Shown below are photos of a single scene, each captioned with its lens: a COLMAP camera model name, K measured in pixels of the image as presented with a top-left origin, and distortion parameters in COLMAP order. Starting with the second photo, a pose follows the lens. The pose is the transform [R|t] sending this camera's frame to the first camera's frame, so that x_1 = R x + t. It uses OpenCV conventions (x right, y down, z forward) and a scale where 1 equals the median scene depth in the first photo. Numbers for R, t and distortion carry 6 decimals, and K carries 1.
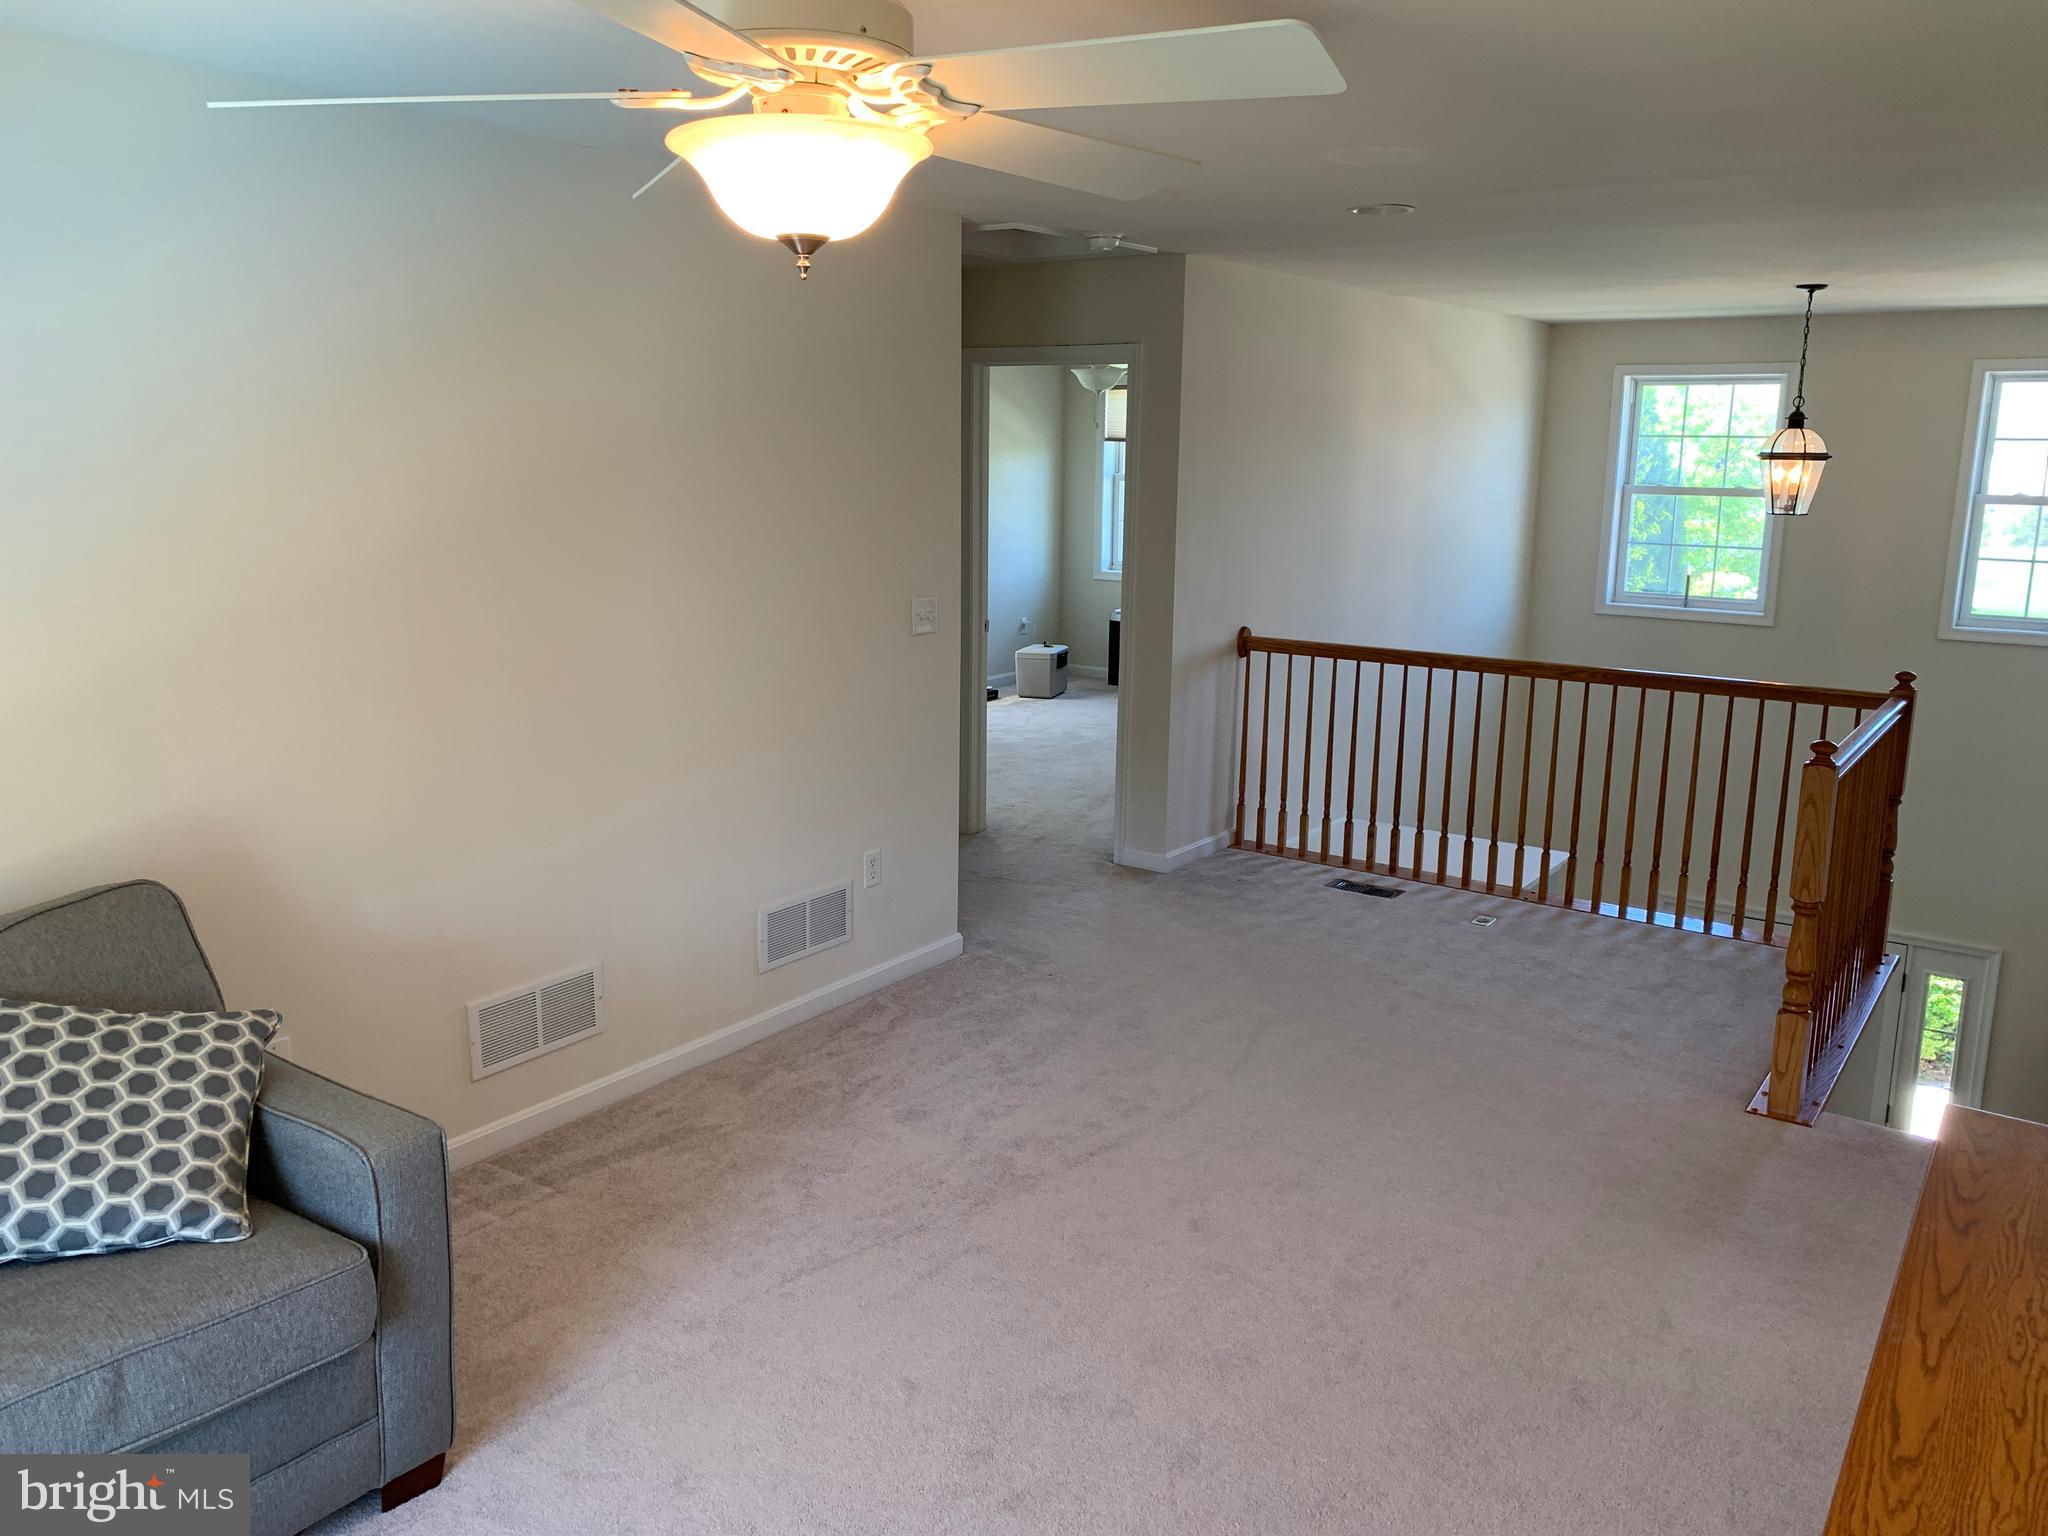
lens RADIAL K [[1560.0, 0, 1038.5], [0, 1560.0, 746.6], [0, 0, 1]] dist [0.172321, -0.309754]
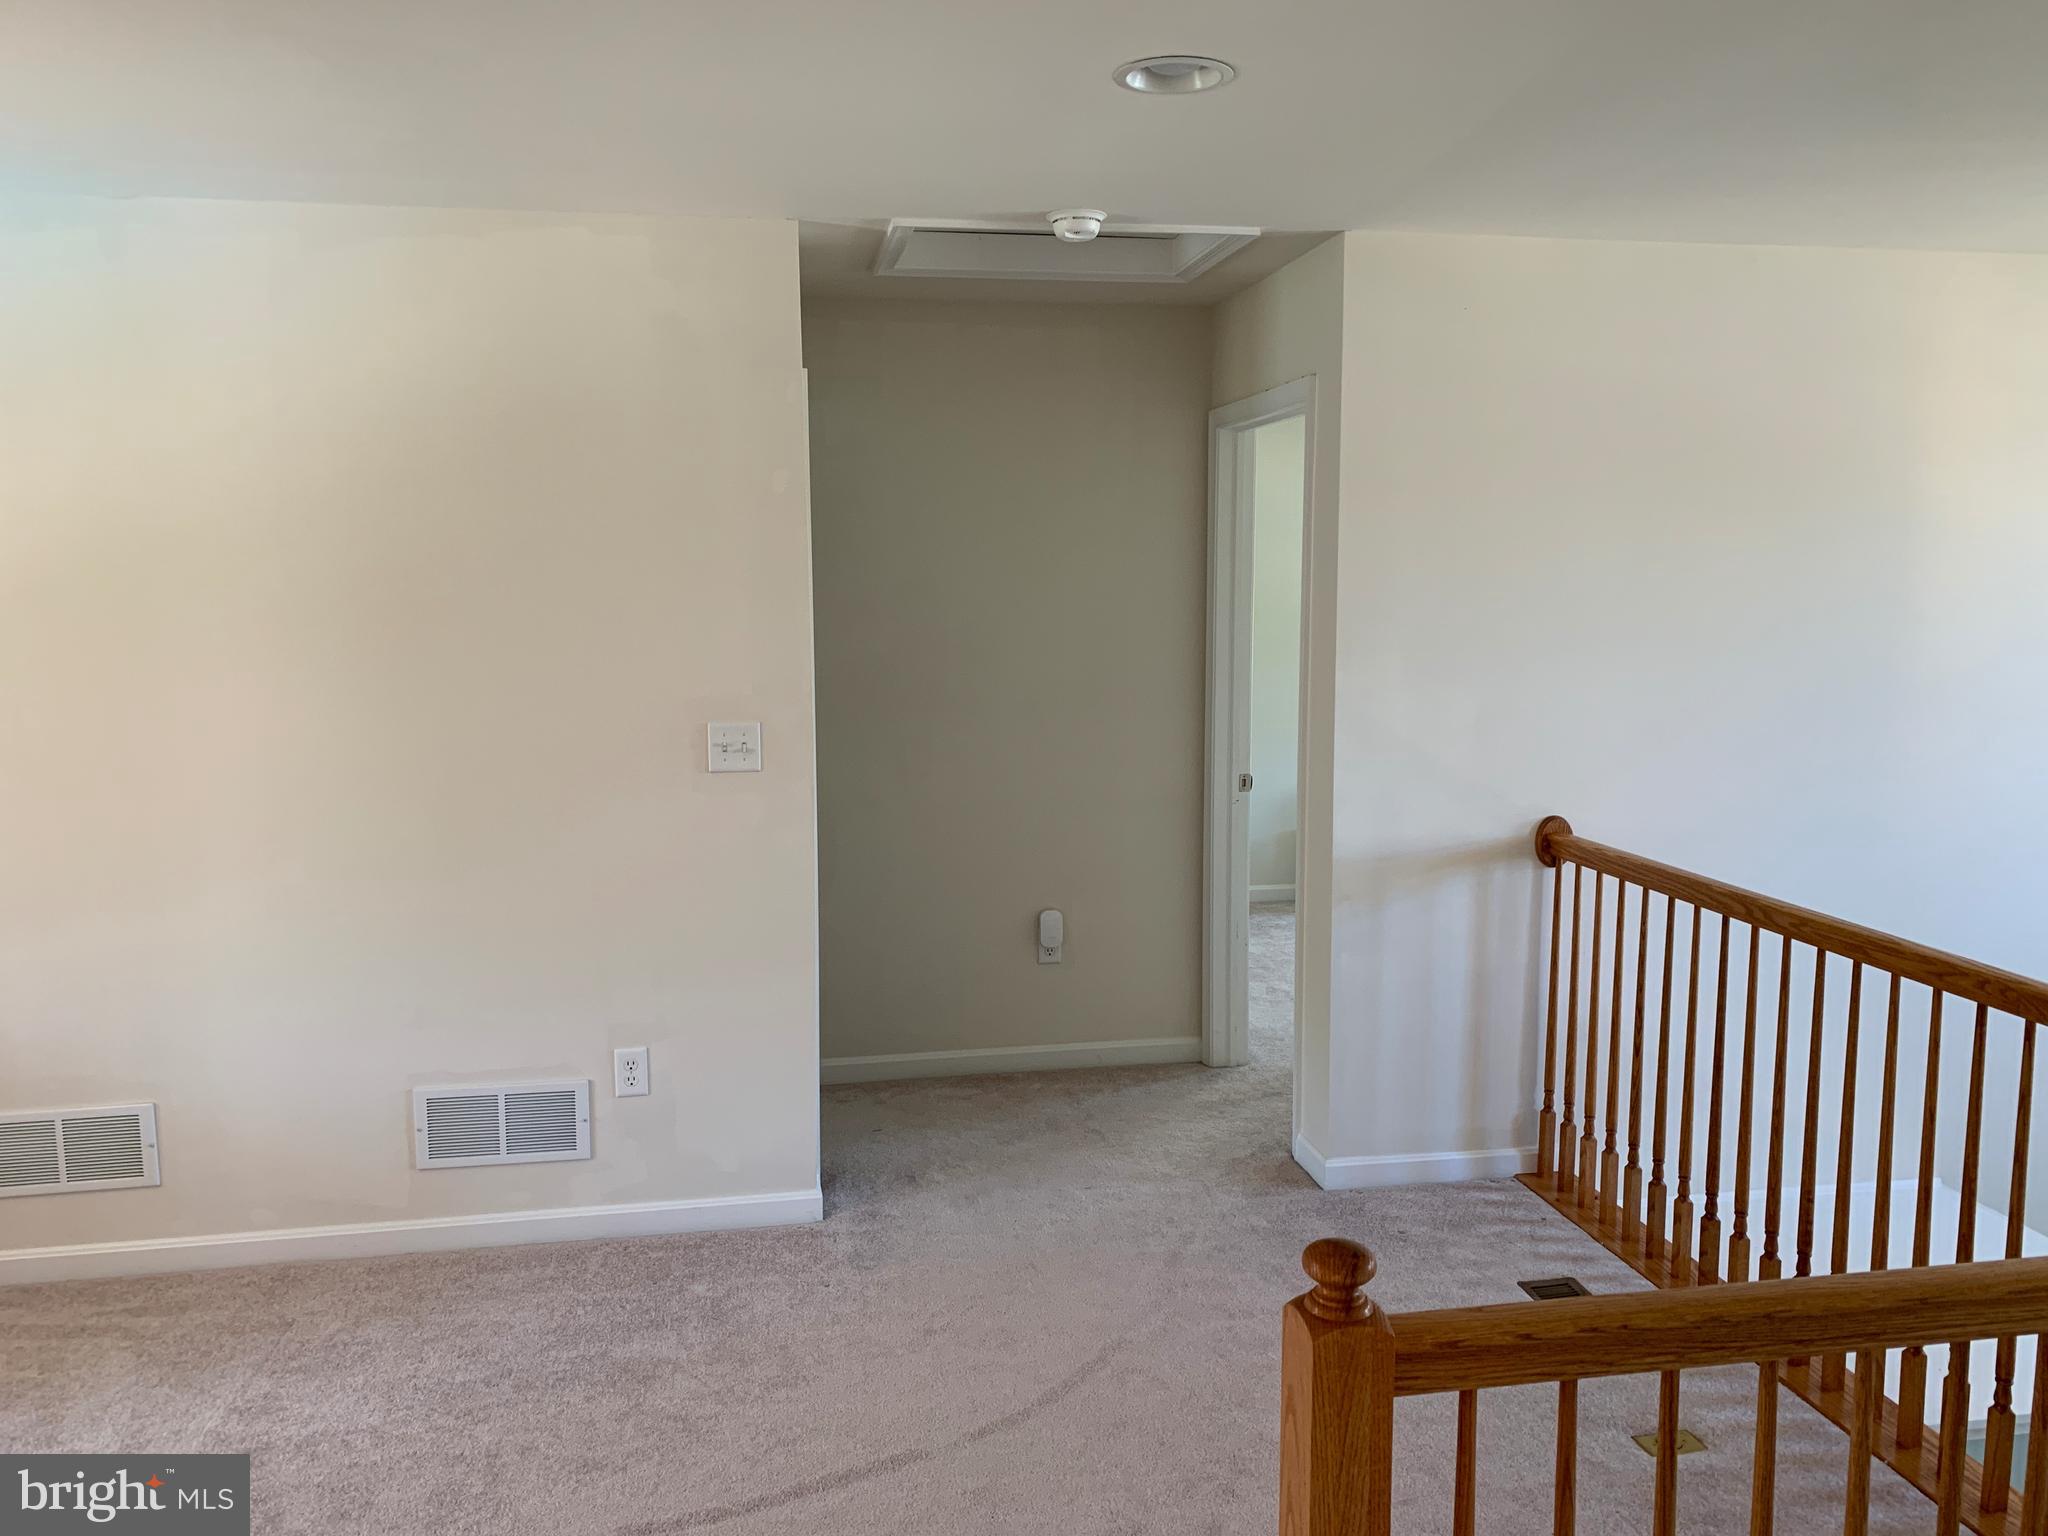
lens RADIAL K [[1588.4, 0, 1025.9], [0, 1588.4, 748.4], [0, 0, 1]] dist [0.012106, 0.003277]
pose [[0.706085, 0.061964, -0.705411, 0.472736], [-0.124065, 0.991581, -0.037082, -0.061603], [0.697174, 0.113700, 0.707828, 0.474124]]
